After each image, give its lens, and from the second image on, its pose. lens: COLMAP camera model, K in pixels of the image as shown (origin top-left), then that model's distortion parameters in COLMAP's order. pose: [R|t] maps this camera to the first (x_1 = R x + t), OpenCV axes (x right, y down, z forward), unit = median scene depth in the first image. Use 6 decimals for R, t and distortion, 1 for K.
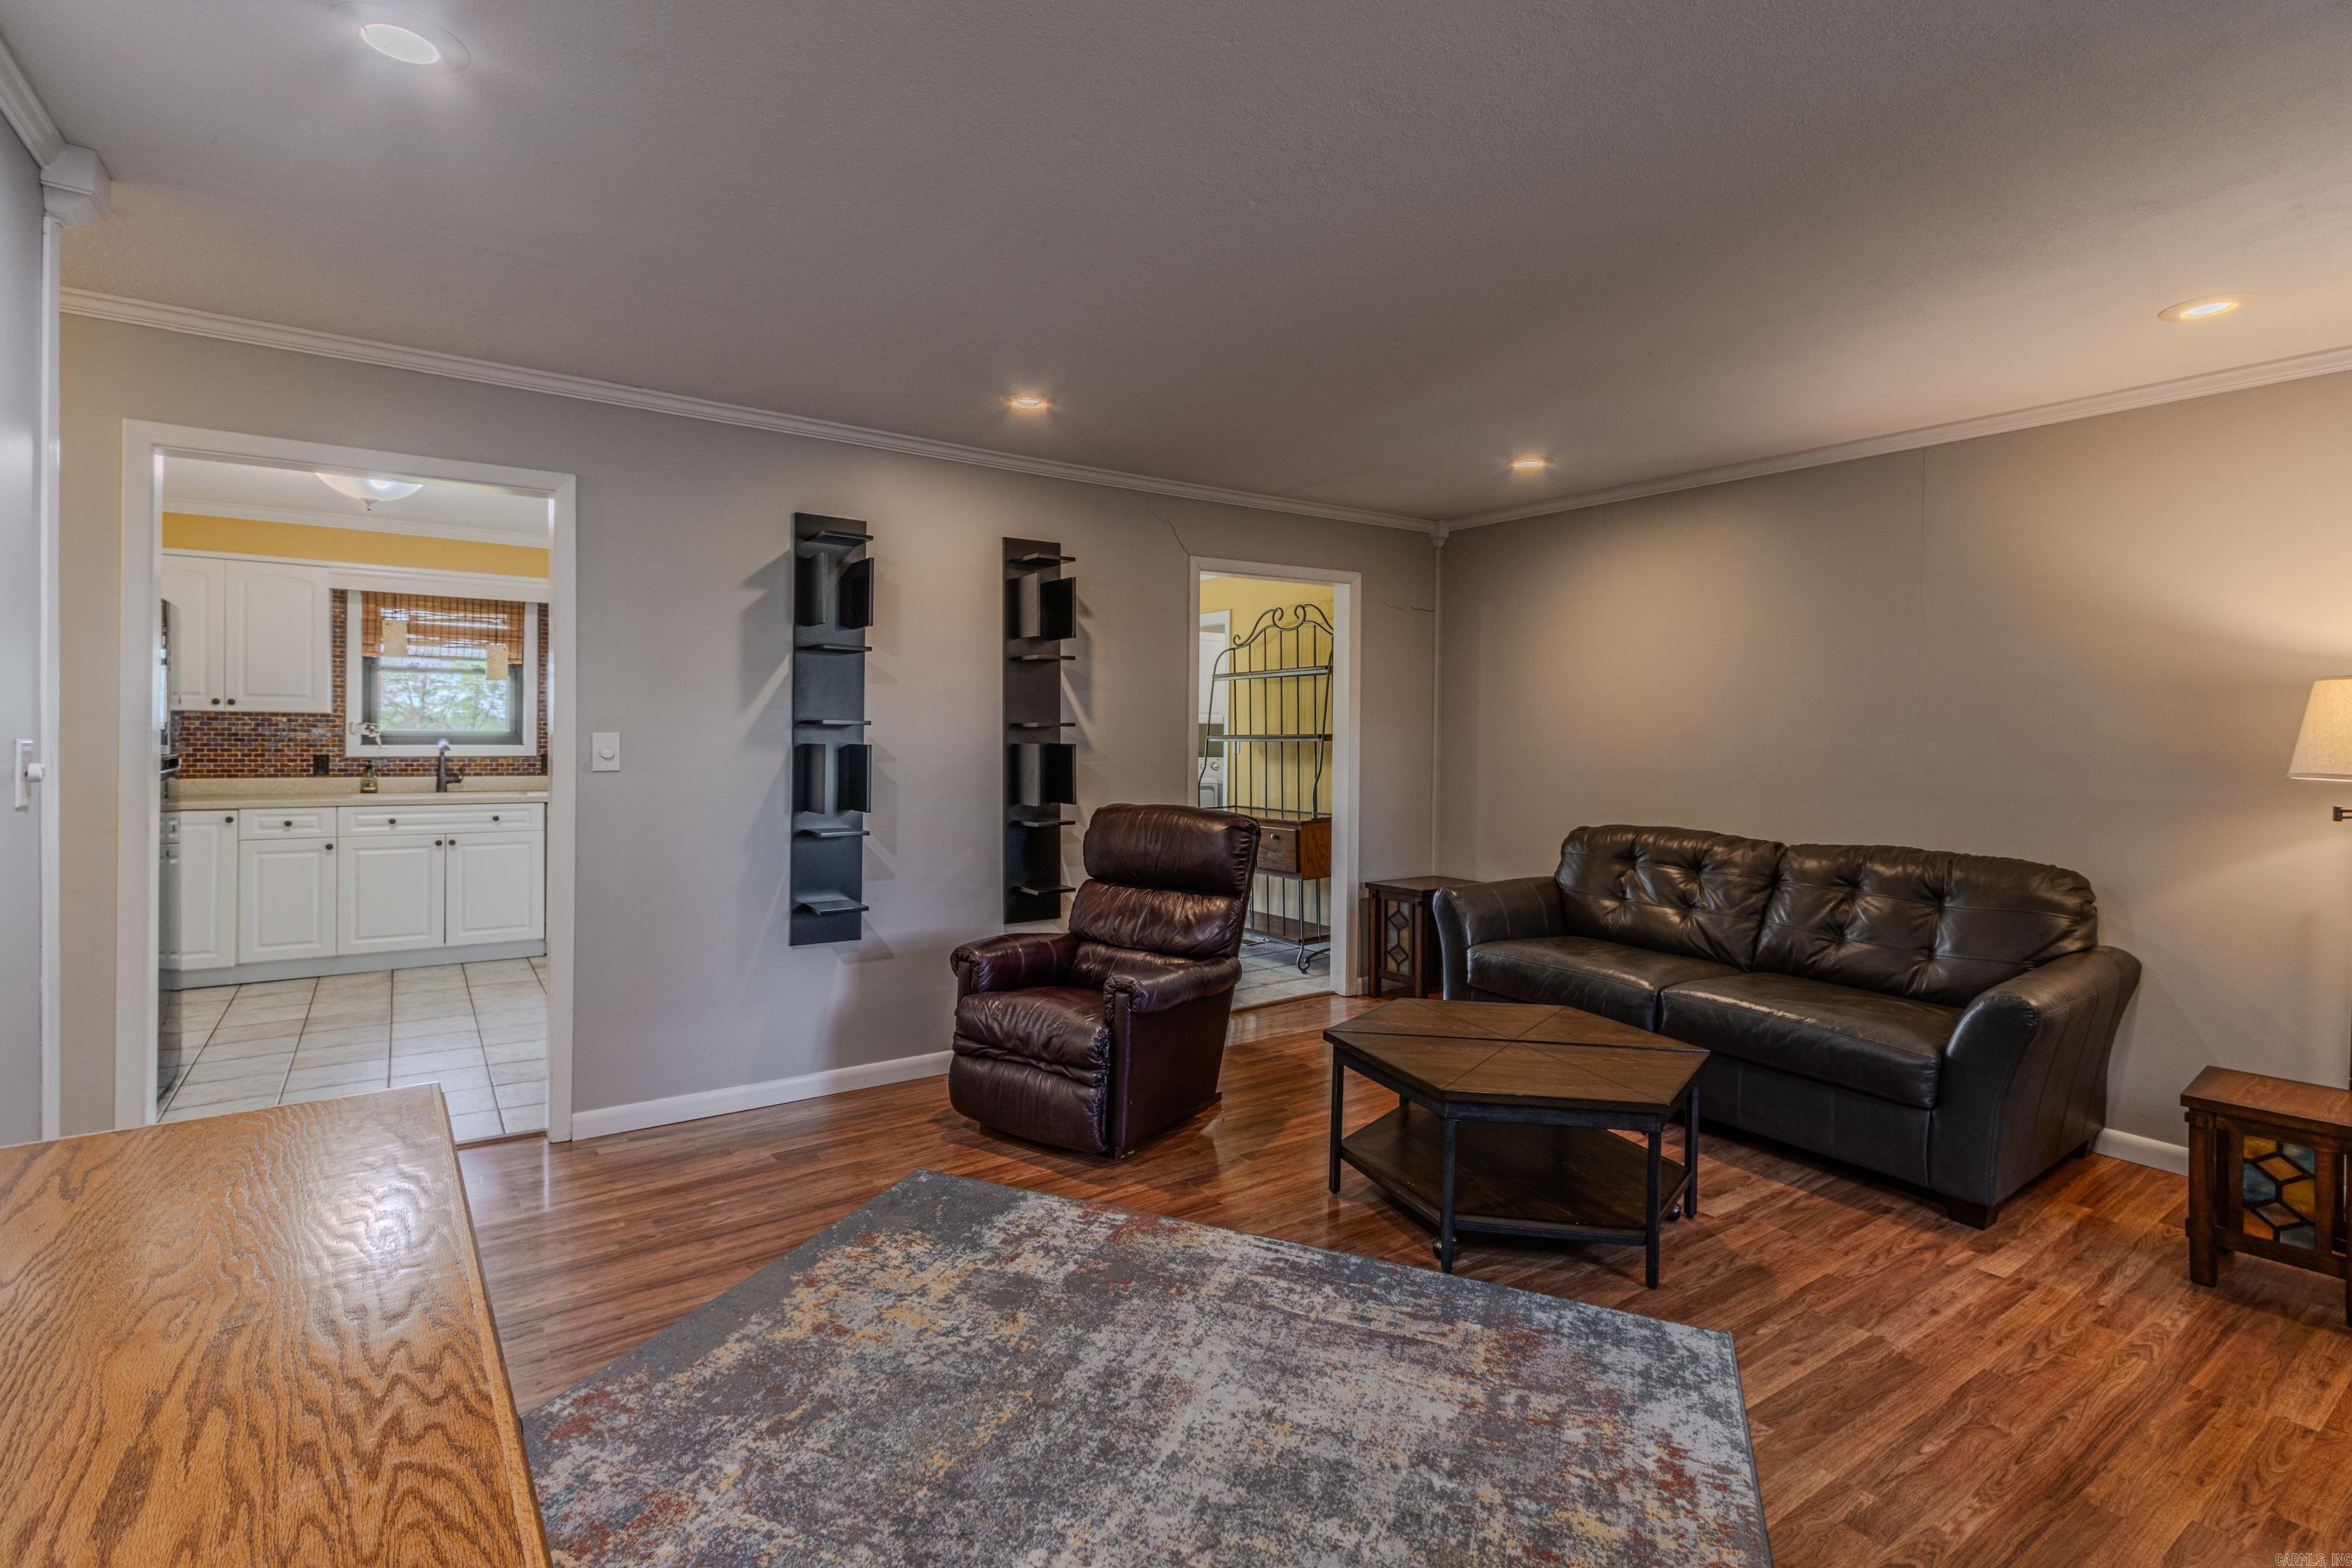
lens RADIAL K [[1088.2, 0, 1179.0], [0, 1088.2, 743.9], [0, 0, 1]] dist [0.009780, -0.003262]
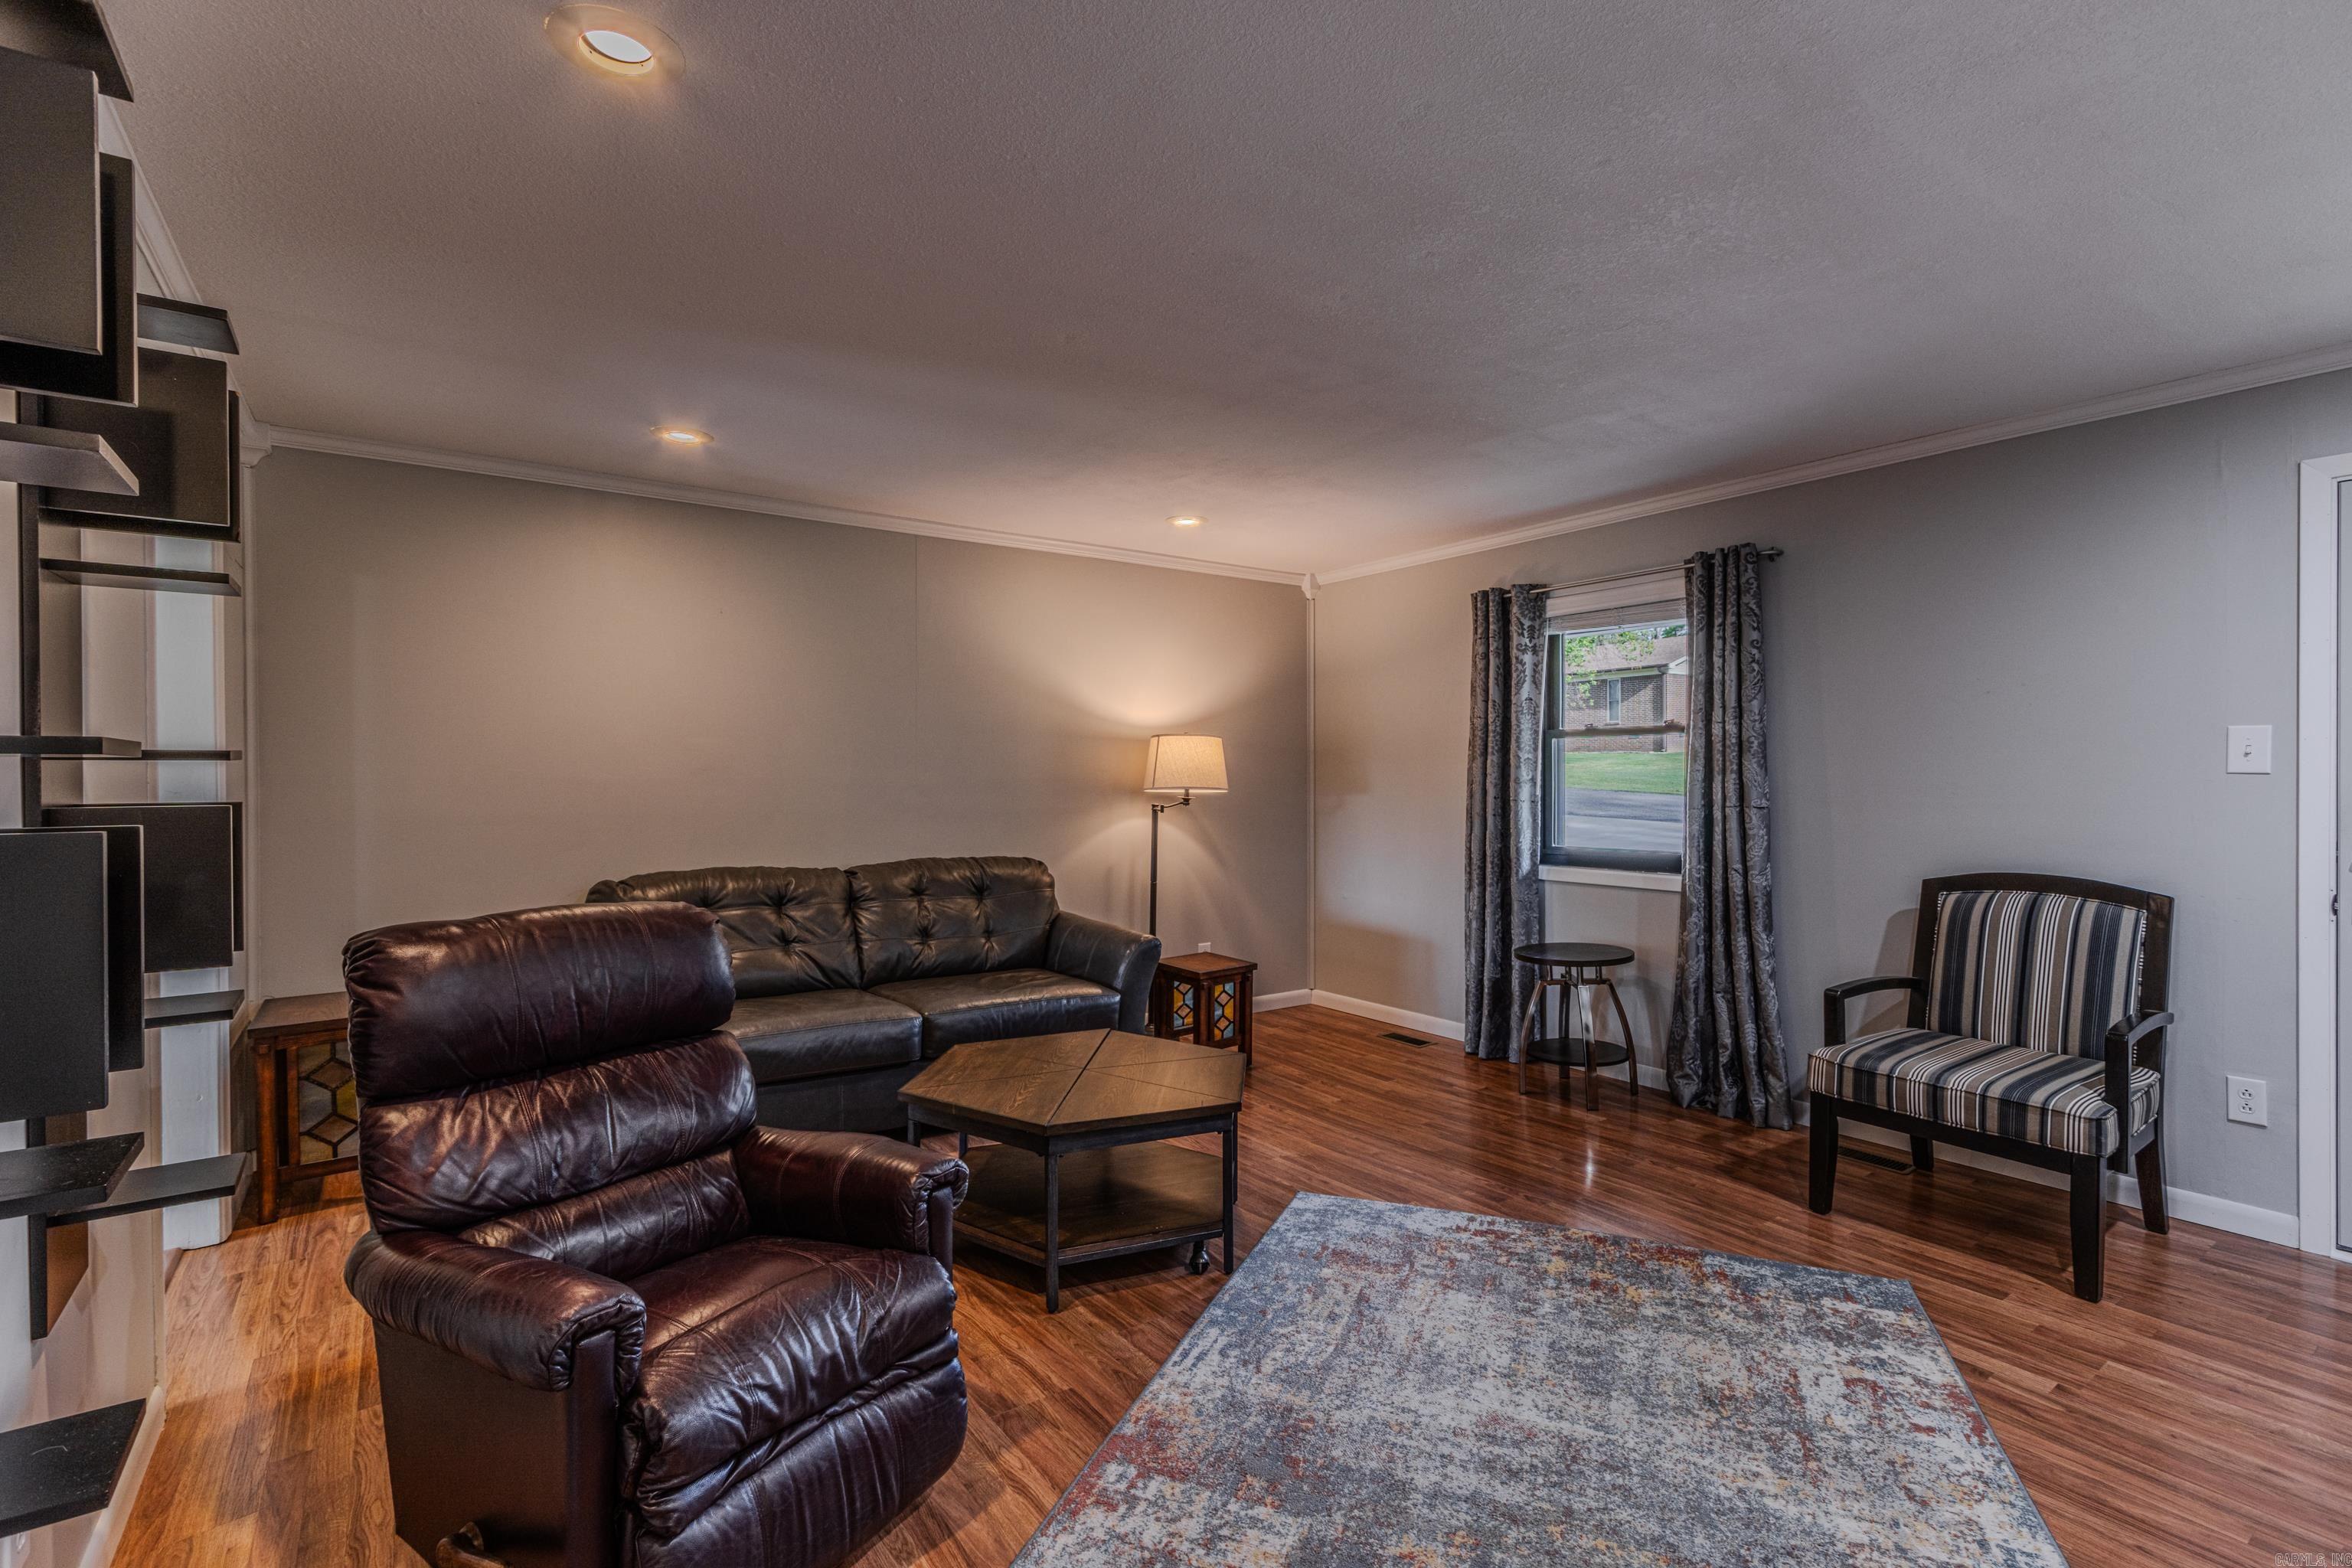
lens RADIAL K [[1088.2, 0, 1161.5], [0, 1088.2, 767.9], [0, 0, 1]] dist [0.009780, -0.003262]
pose [[0.003451, -0.009292, 0.999951, -0.749335], [0.009981, 0.999907, 0.009257, -0.019513], [-0.999944, 0.009949, 0.003544, 0.968188]]
